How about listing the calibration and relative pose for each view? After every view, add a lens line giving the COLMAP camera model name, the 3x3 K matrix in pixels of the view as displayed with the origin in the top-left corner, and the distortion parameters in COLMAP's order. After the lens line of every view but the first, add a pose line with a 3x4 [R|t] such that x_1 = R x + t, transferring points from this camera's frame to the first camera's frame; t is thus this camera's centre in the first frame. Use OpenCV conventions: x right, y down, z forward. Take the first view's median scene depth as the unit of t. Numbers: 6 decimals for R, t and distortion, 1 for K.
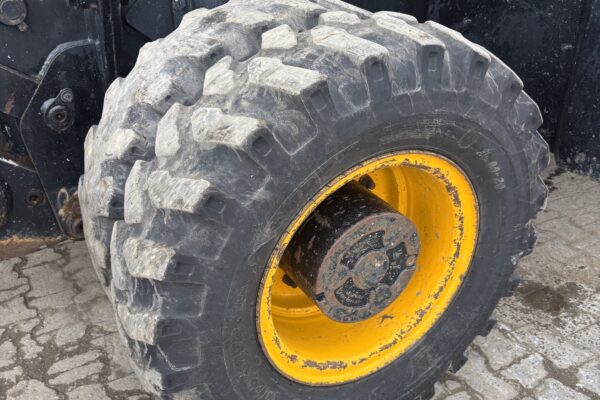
lens RADIAL K [[611.0, 0, 300.0], [0, 611.0, 190.8], [0, 0, 1]] dist [0.005696, -0.011409]
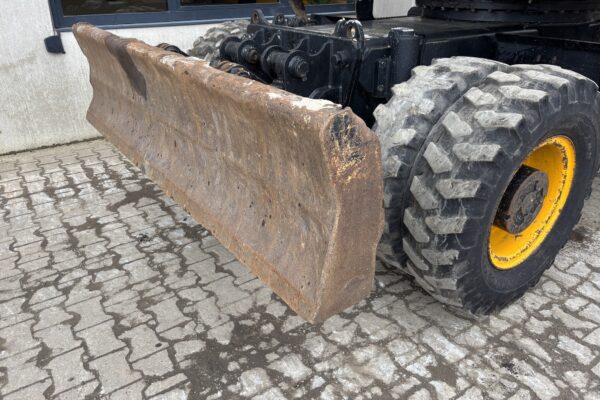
lens RADIAL K [[454.6, 0, 298.7], [0, 454.6, 200.0], [0, 0, 1]] dist [0.036827, -0.033138]
pose [[0.994939, -0.033721, 0.094656, -0.769989], [0.037388, 0.998607, -0.037236, 0.158024], [-0.093269, 0.040587, 0.994813, -0.345881]]
